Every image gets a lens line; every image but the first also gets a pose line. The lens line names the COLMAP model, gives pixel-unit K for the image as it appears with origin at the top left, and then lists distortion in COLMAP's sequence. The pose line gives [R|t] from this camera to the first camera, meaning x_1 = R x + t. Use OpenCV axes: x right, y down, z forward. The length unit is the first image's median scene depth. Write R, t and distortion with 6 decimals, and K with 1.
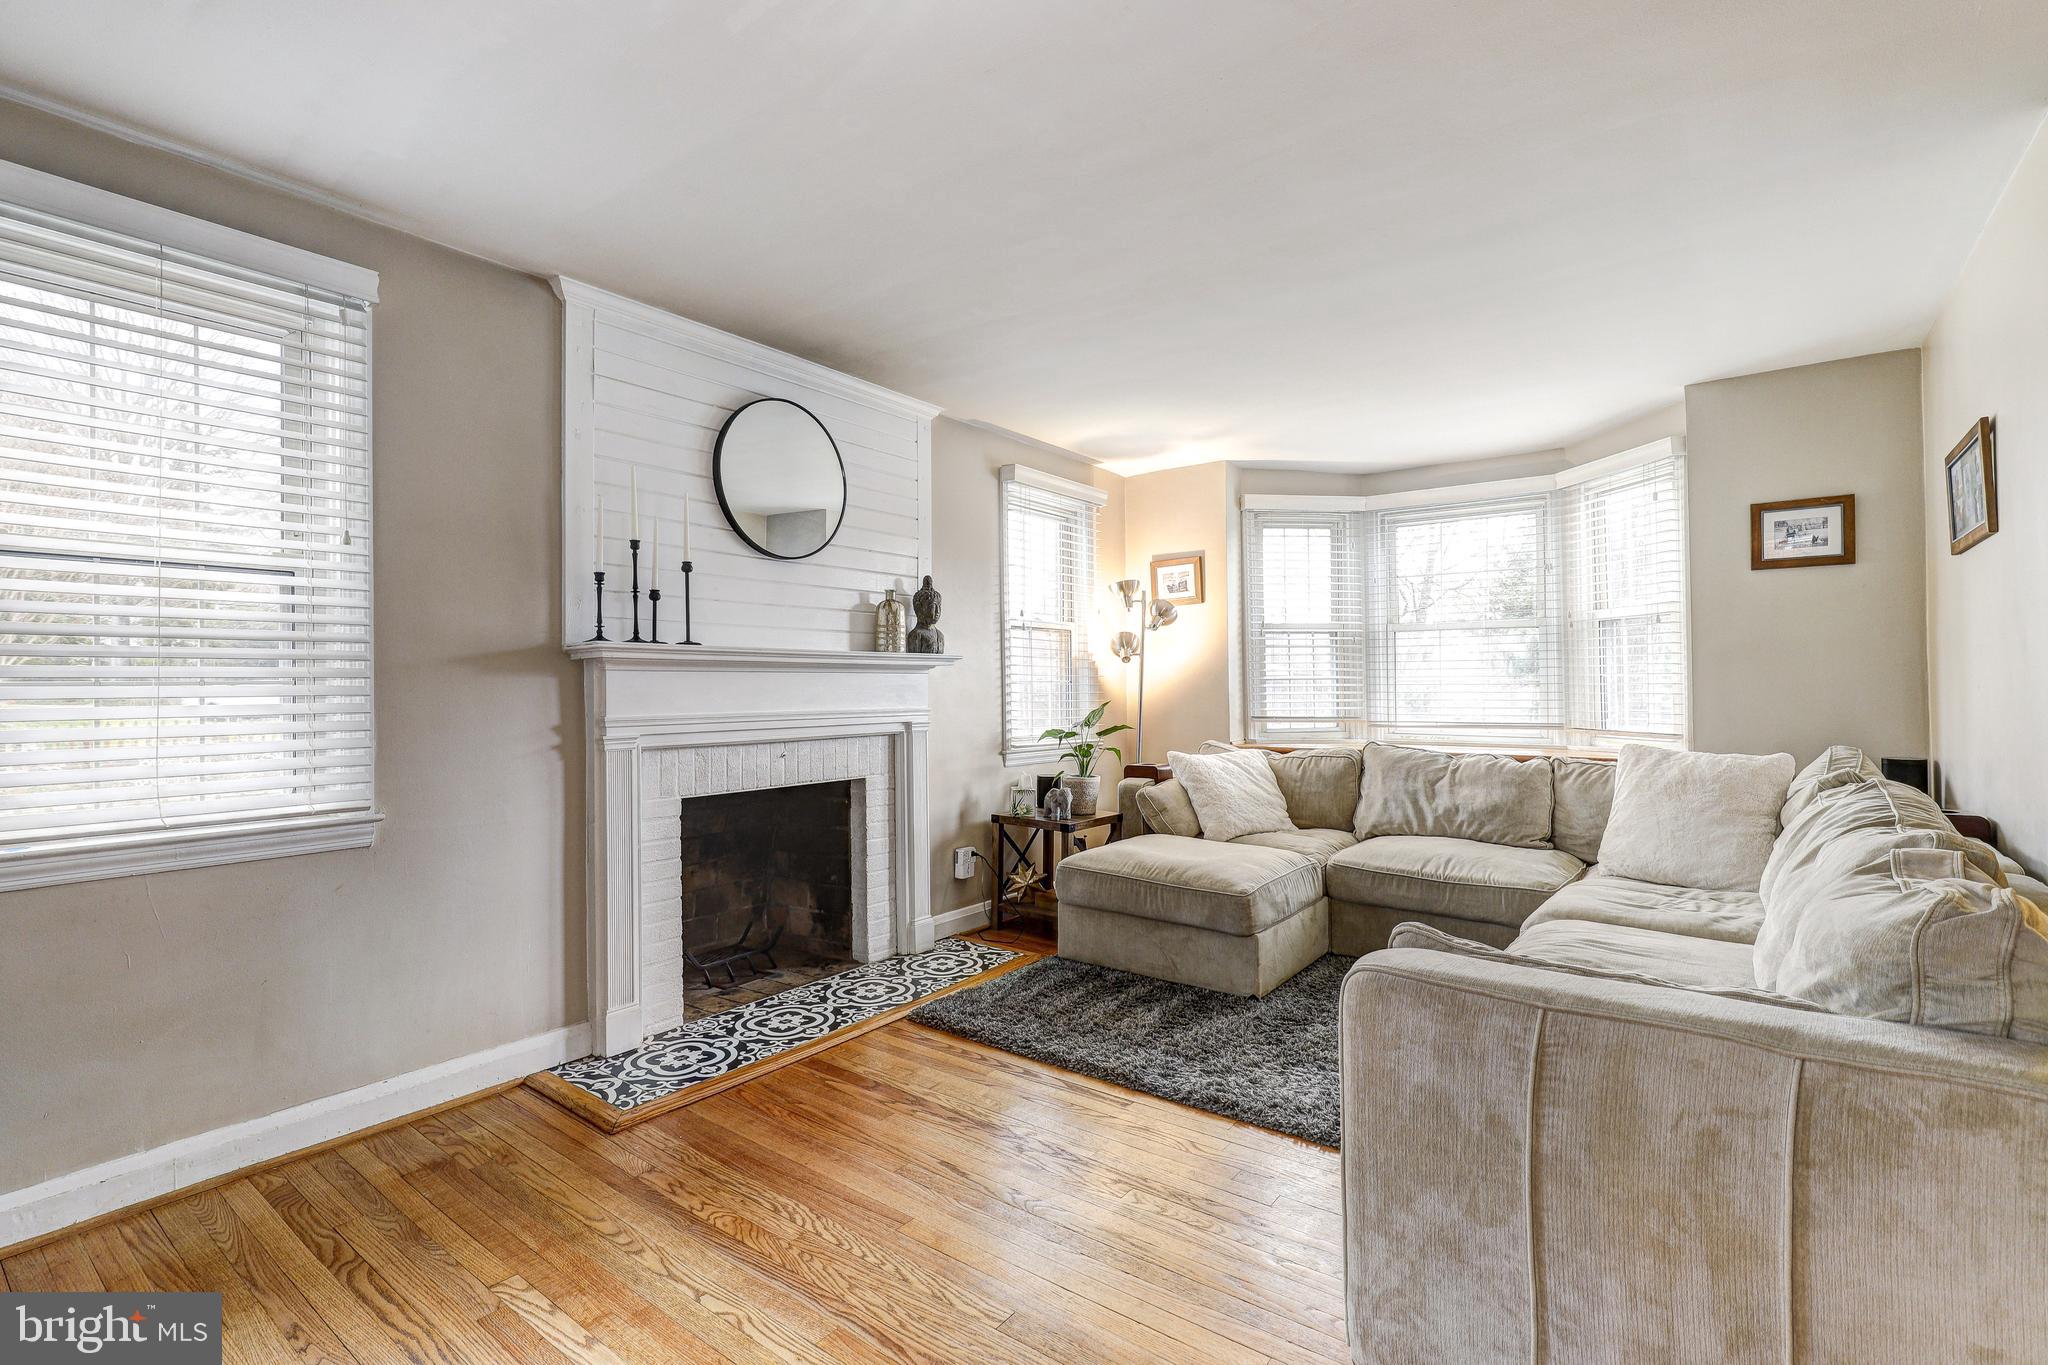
lens RADIAL K [[933.7, 0, 1032.1], [0, 933.7, 680.6], [0, 0, 1]] dist [0.002114, -0.000700]
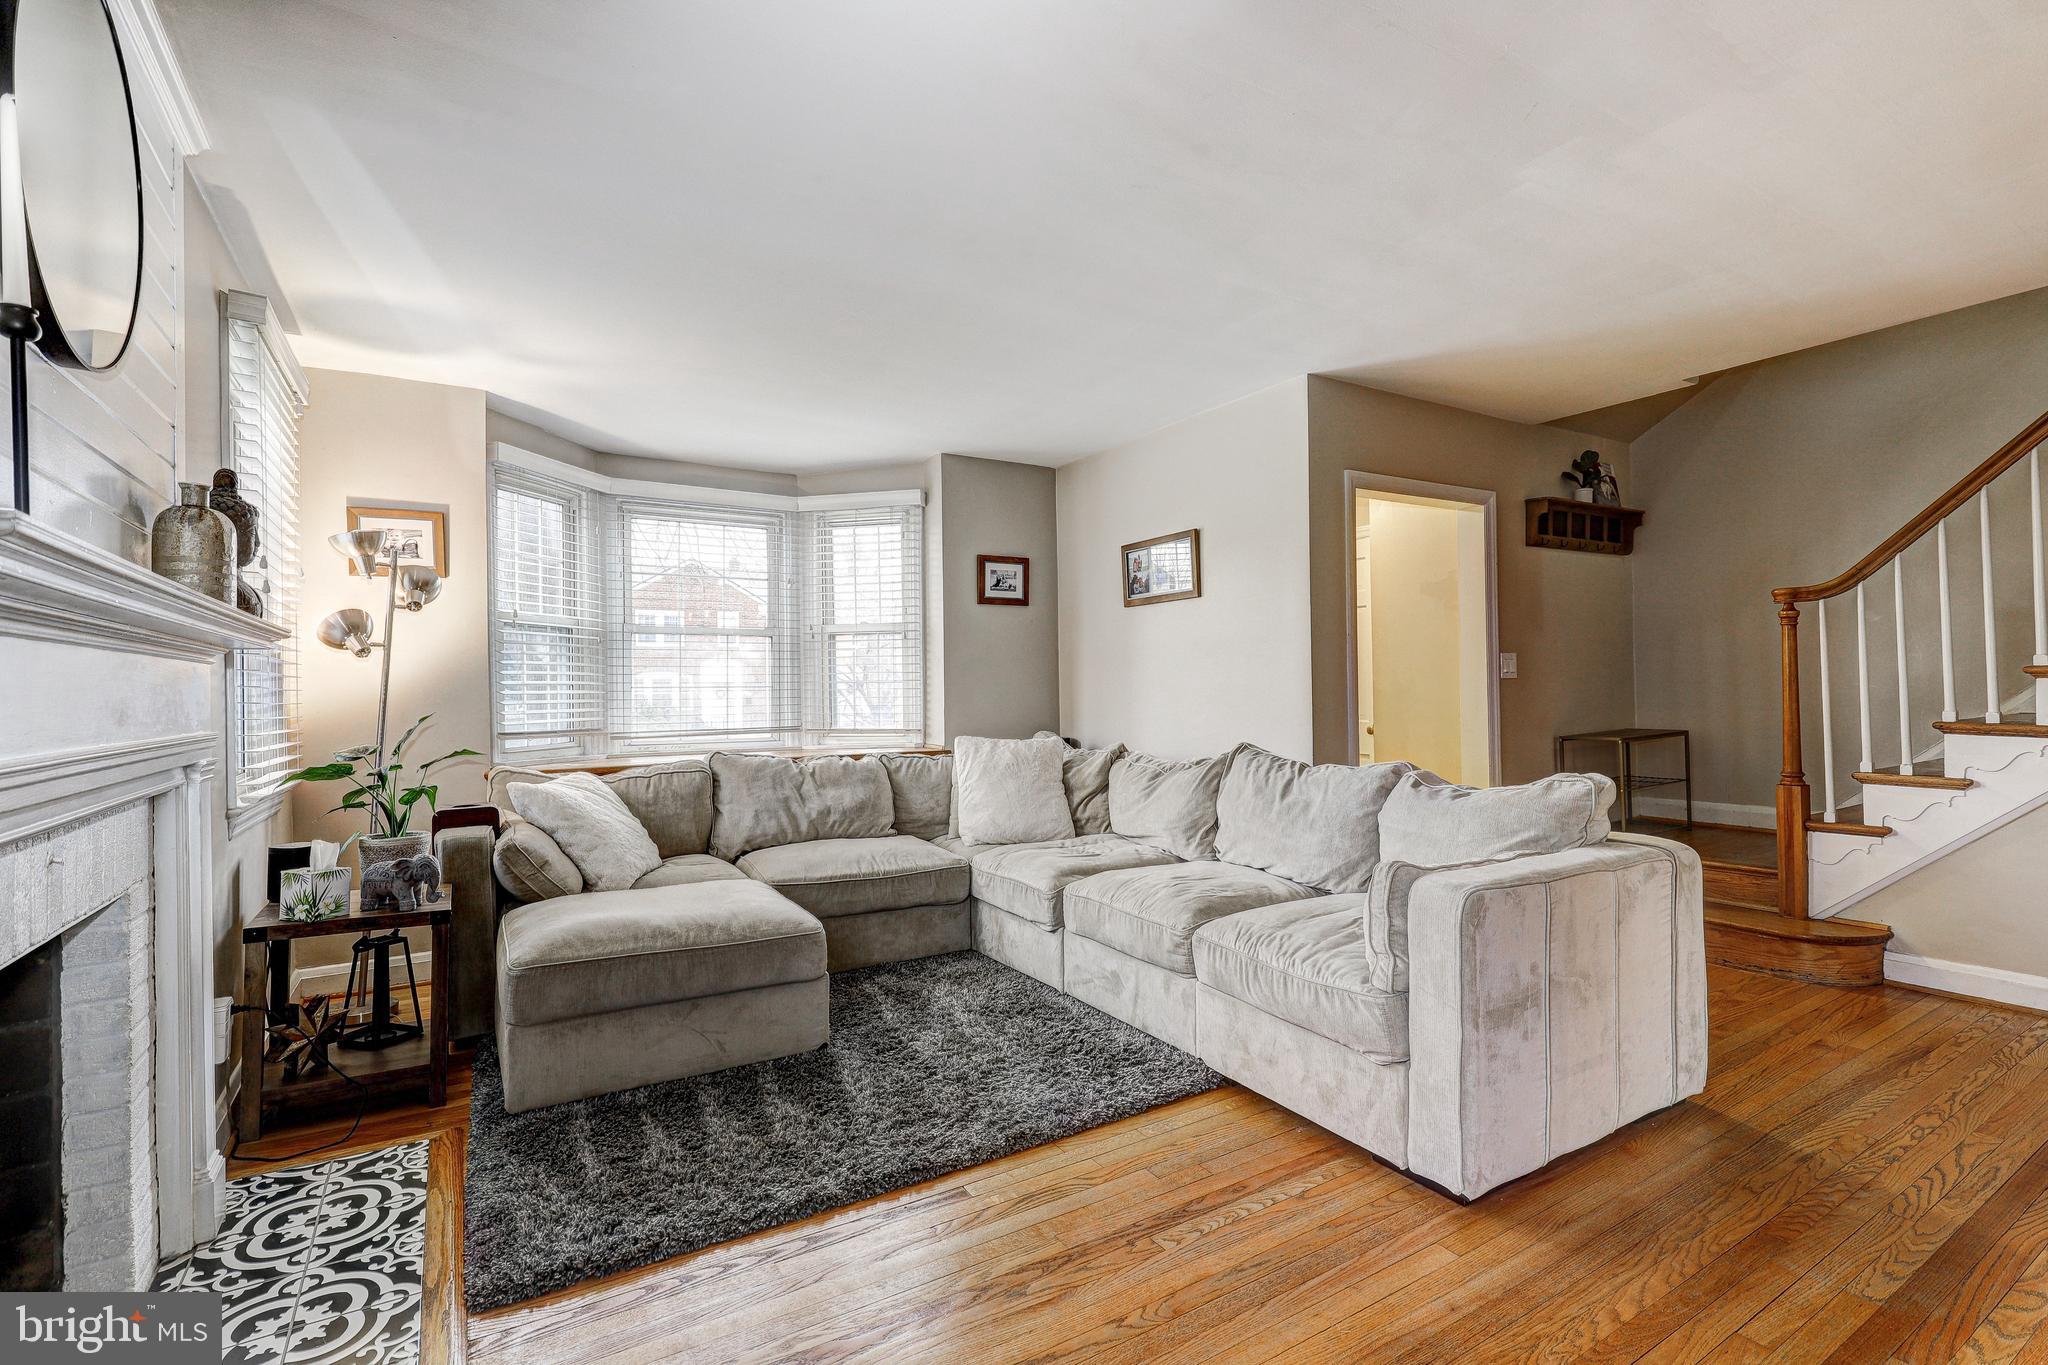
lens RADIAL K [[933.7, 0, 1032.1], [0, 933.7, 680.6], [0, 0, 1]] dist [0.002114, -0.000700]
pose [[0.368209, 0.011004, 0.929678, -0.441861], [0.003581, 0.999906, -0.013253, 0.009865], [-0.929736, 0.008209, 0.368135, 0.436299]]
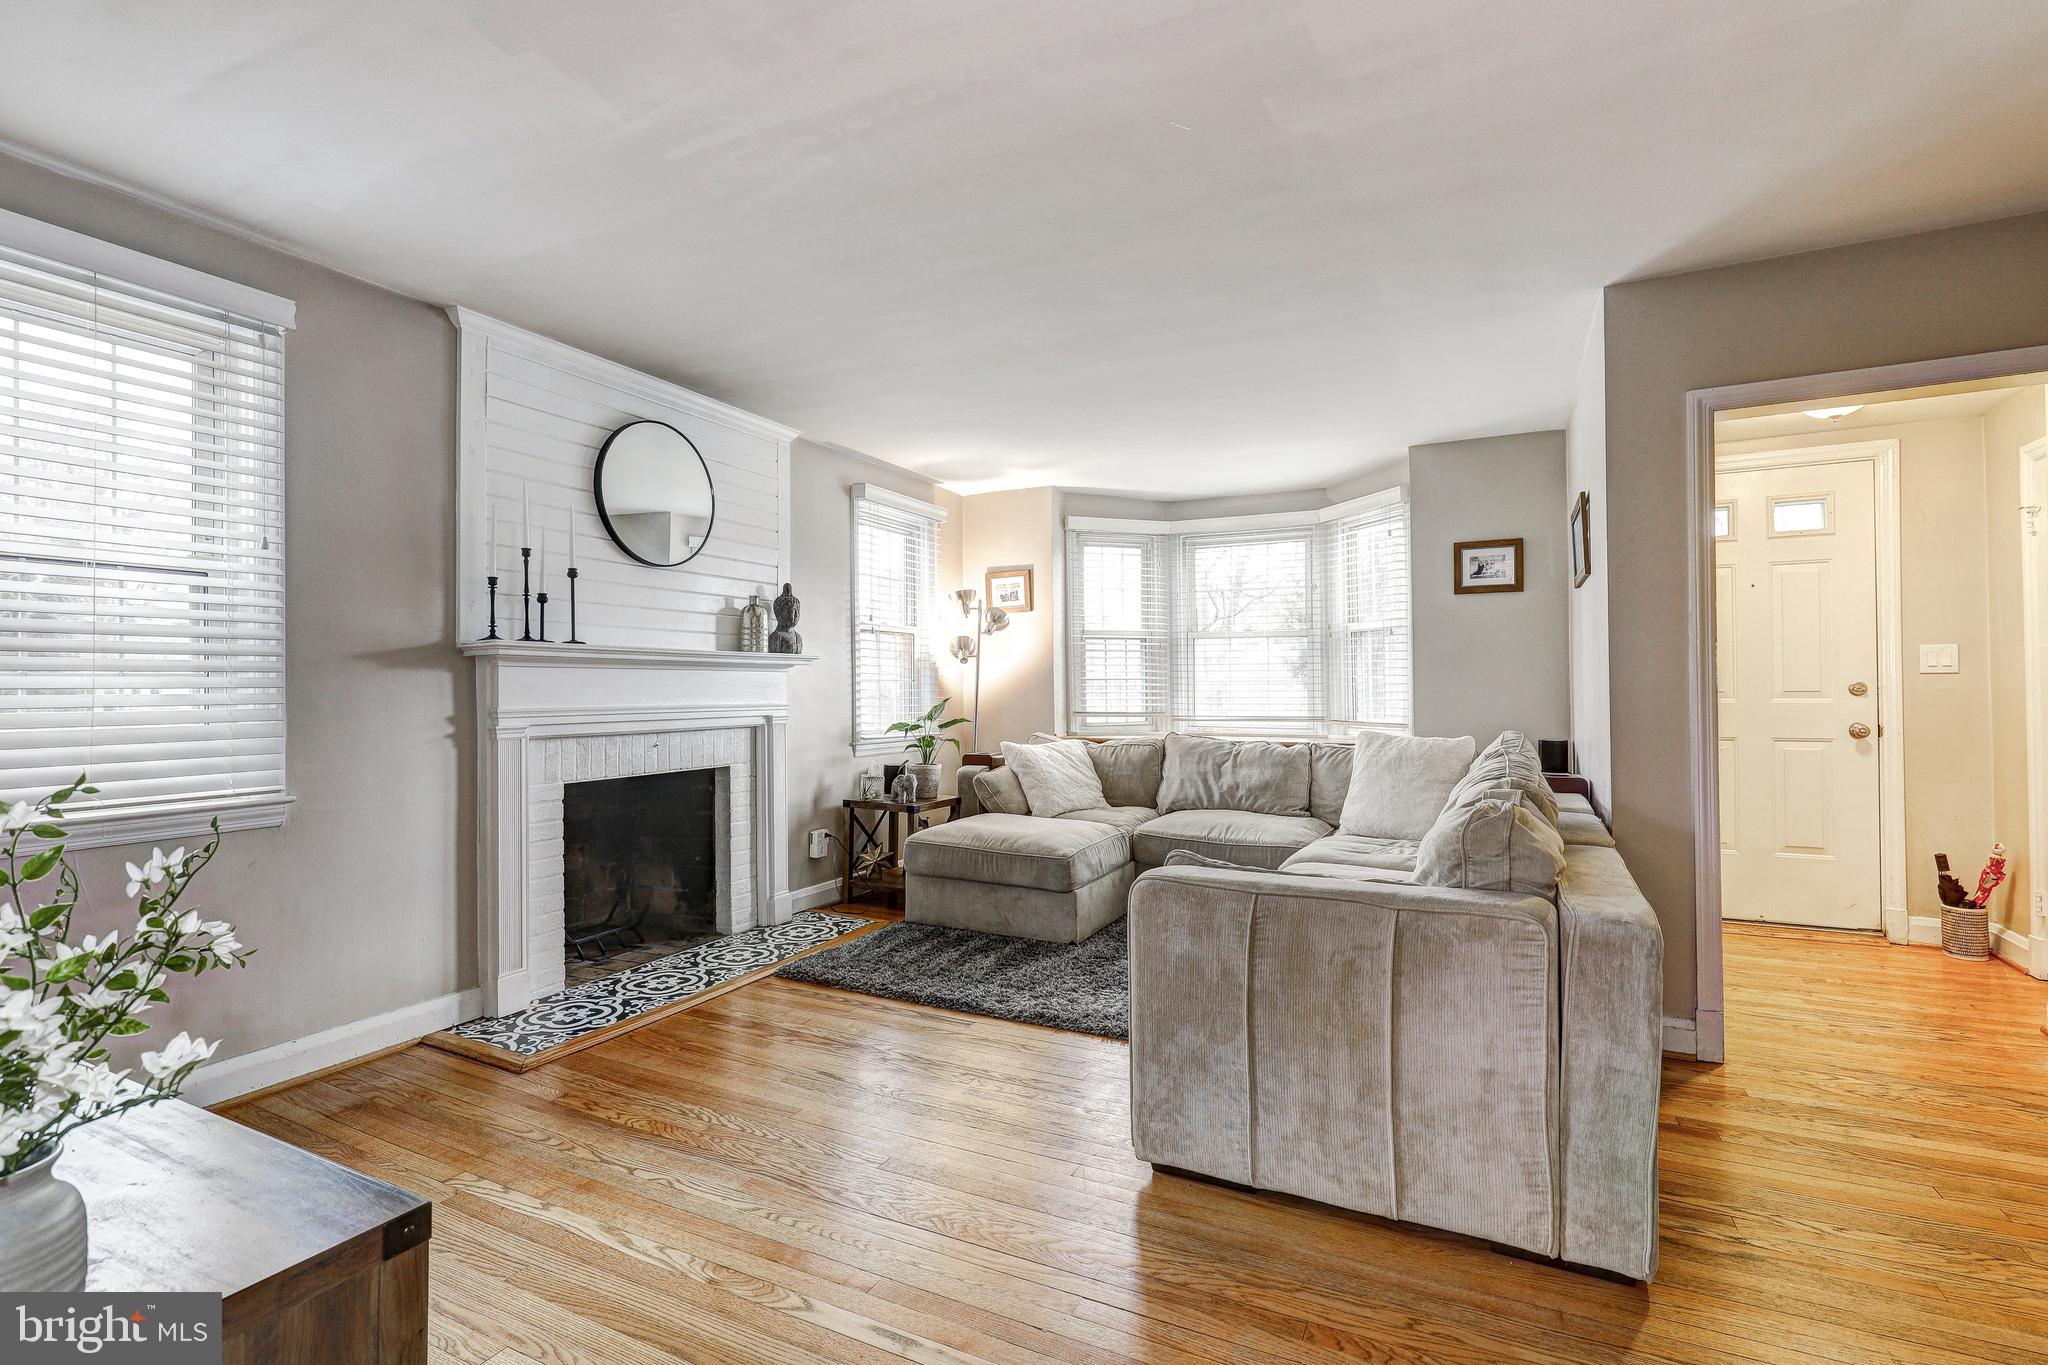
lens RADIAL K [[933.7, 0, 1032.1], [0, 933.7, 680.6], [0, 0, 1]] dist [0.002114, -0.000700]
pose [[0.983190, 0.004143, 0.182540, -0.029837], [-0.003805, 0.999990, -0.002198, 0.004518], [-0.182547, 0.001467, 0.983196, -0.148605]]
